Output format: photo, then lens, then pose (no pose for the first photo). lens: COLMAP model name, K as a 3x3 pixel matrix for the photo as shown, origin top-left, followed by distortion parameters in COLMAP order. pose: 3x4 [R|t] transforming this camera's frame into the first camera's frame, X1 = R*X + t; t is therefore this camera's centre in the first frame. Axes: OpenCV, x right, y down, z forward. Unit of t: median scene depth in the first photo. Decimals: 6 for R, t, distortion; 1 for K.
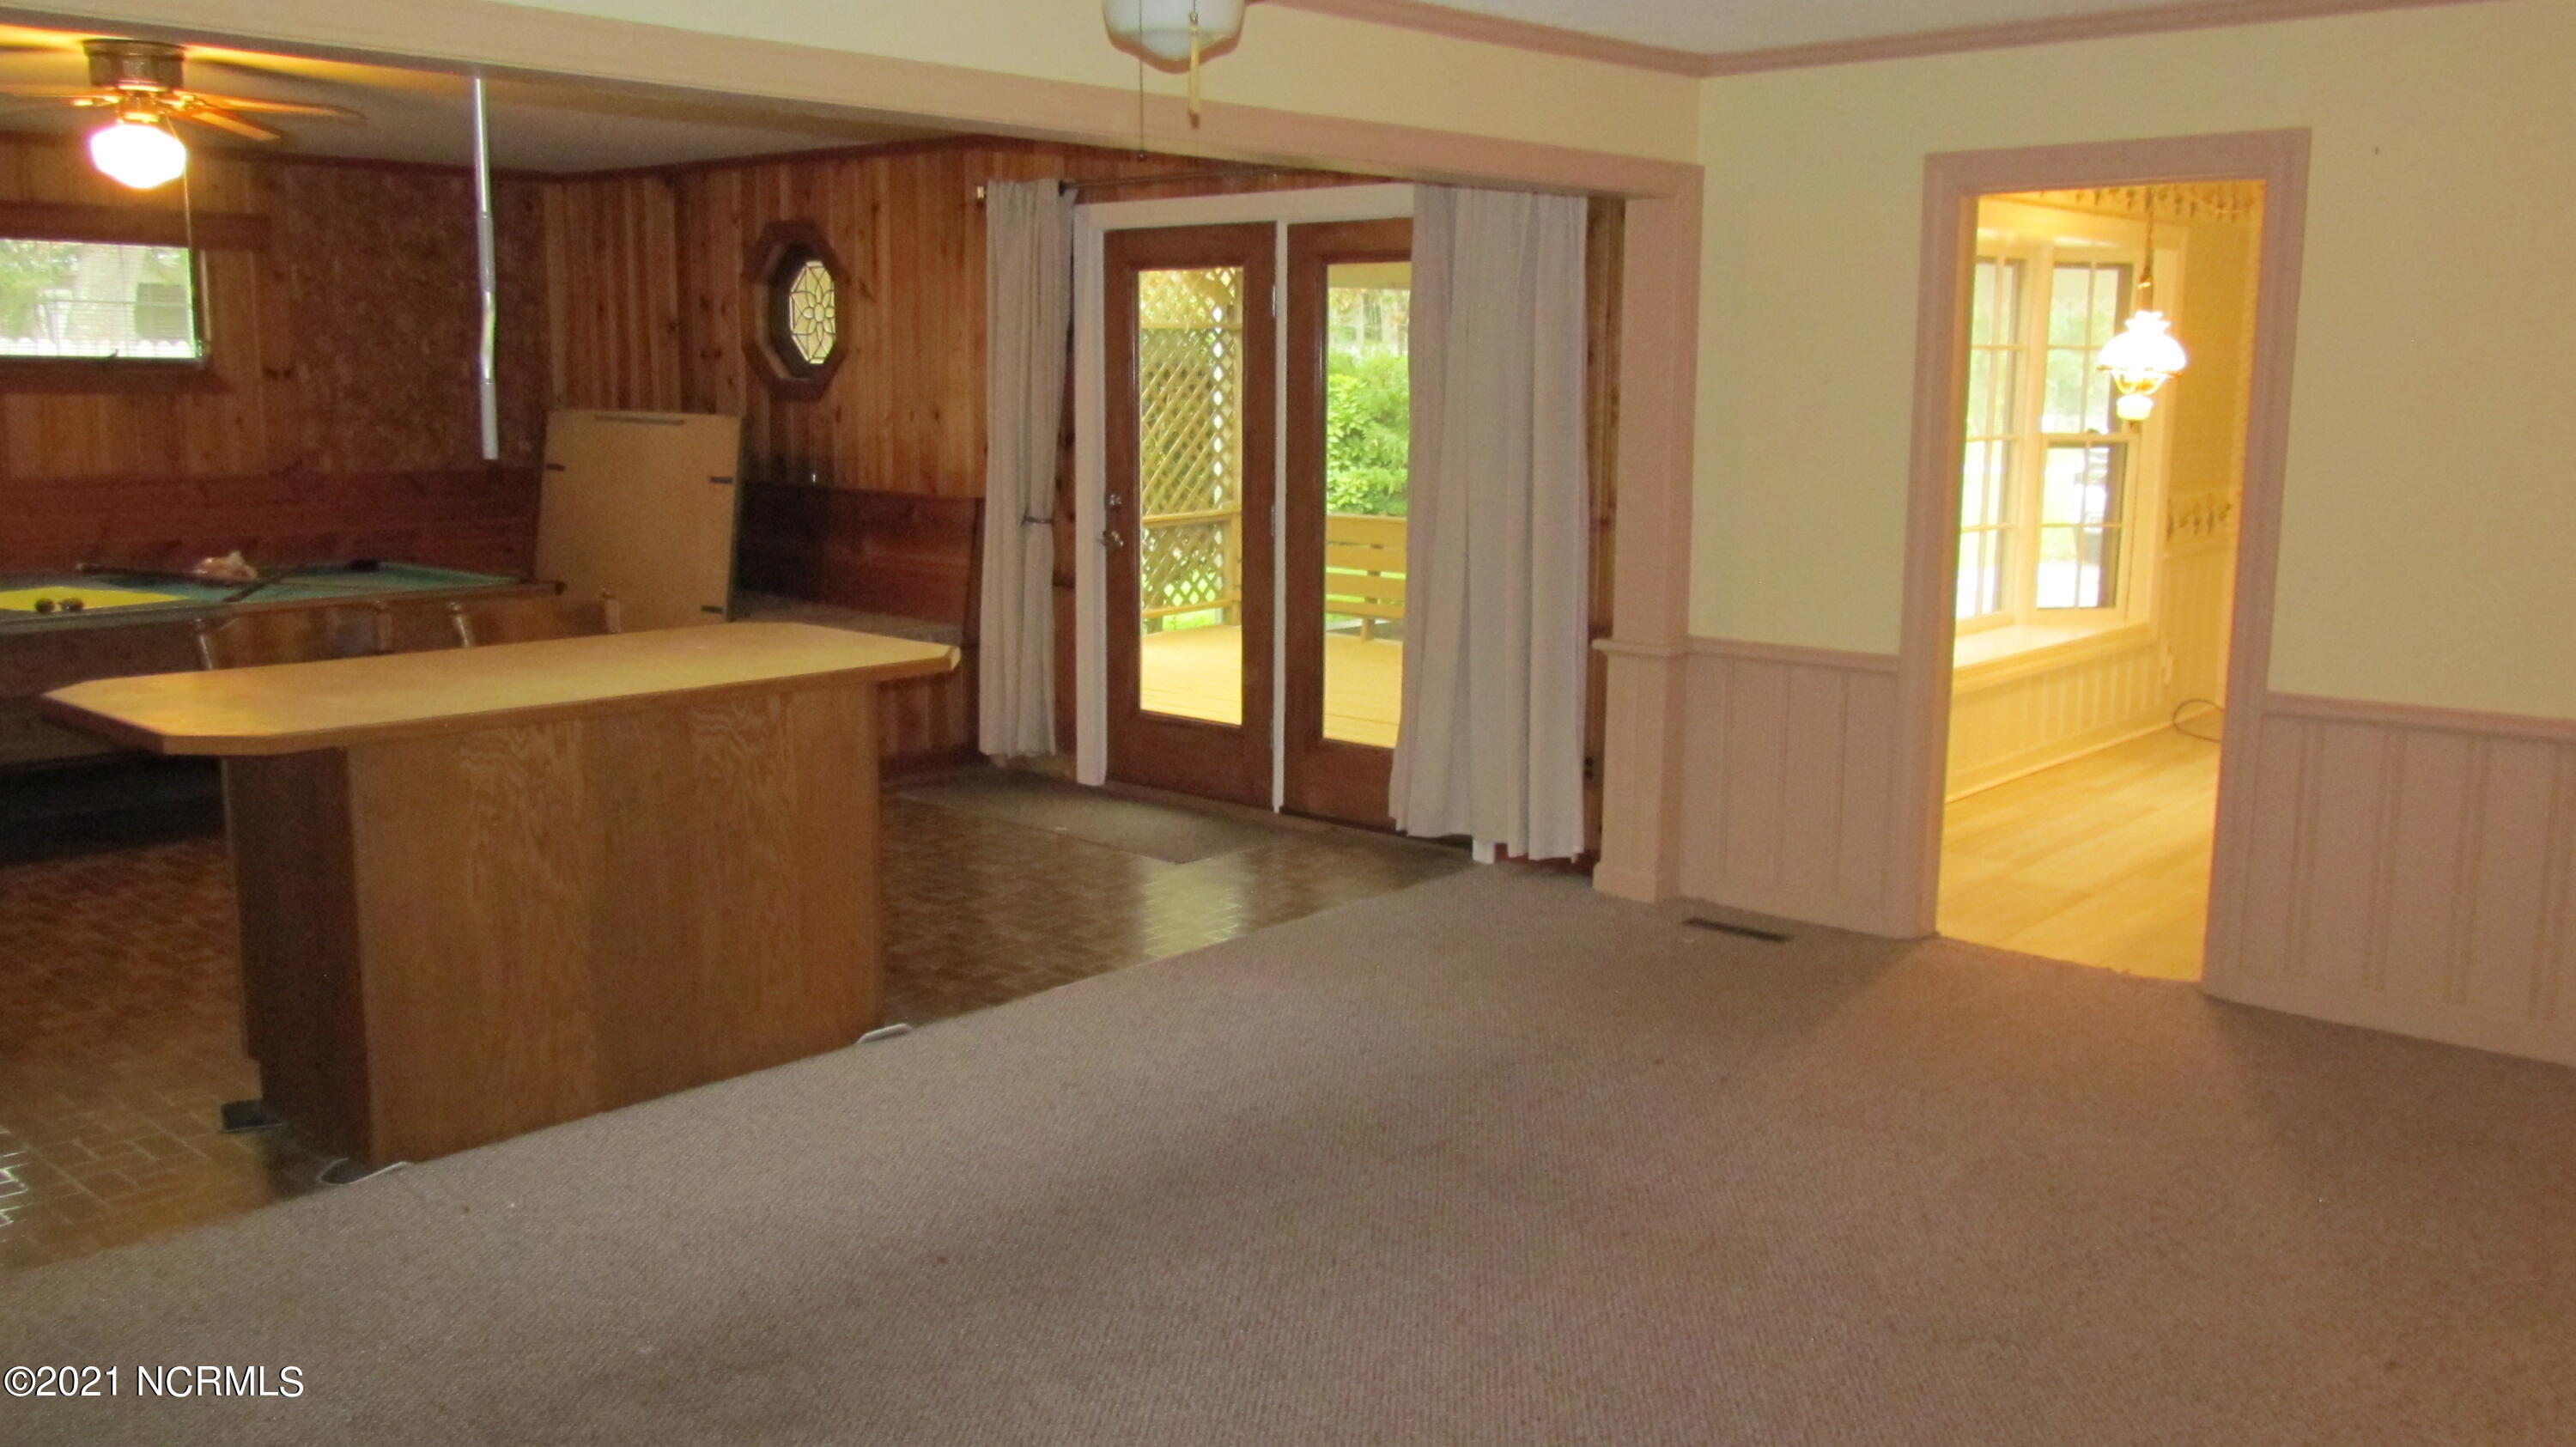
lens RADIAL K [[2078.4, 0, 1290.1], [0, 2078.4, 726.9], [0, 0, 1]] dist [-0.040414, 0.018029]
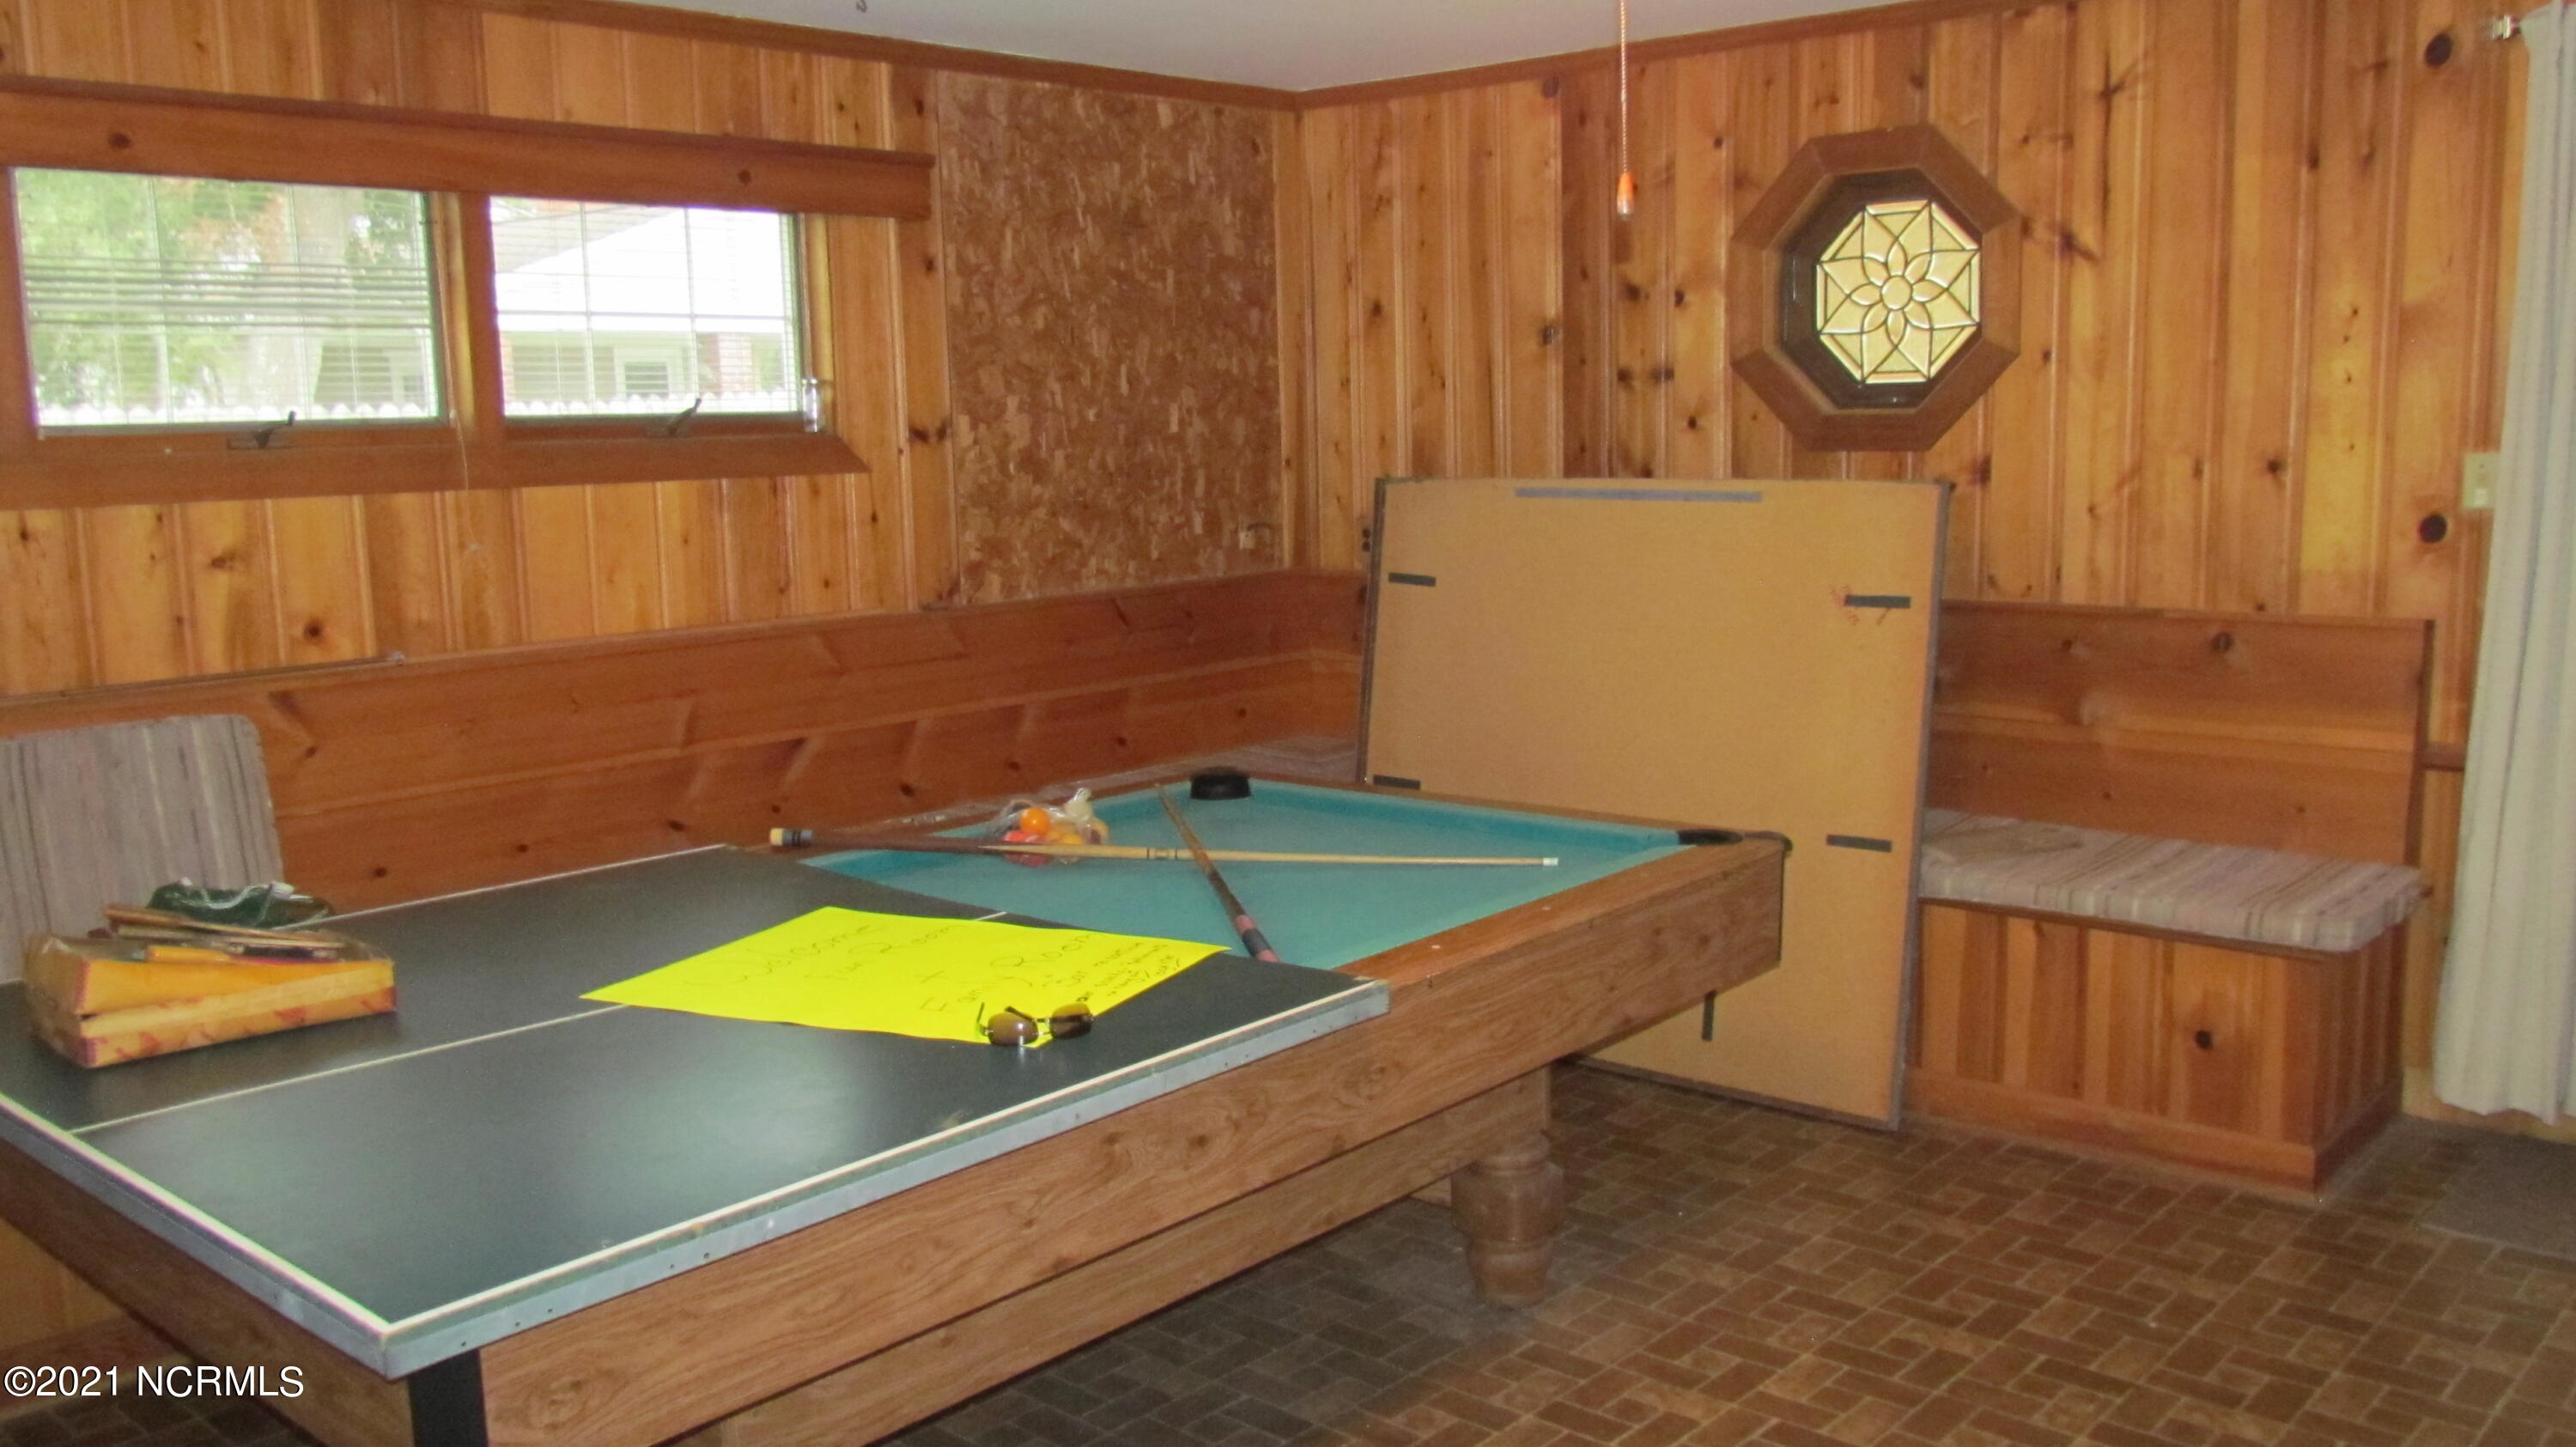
lens RADIAL K [[2078.4, 0, 1290.1], [0, 2078.4, 726.9], [0, 0, 1]] dist [-0.040414, 0.018029]
pose [[0.999001, -0.036544, -0.025737, -0.374690], [0.036092, 0.999190, -0.017818, -0.075224], [0.026367, 0.016871, 0.999510, 0.420311]]
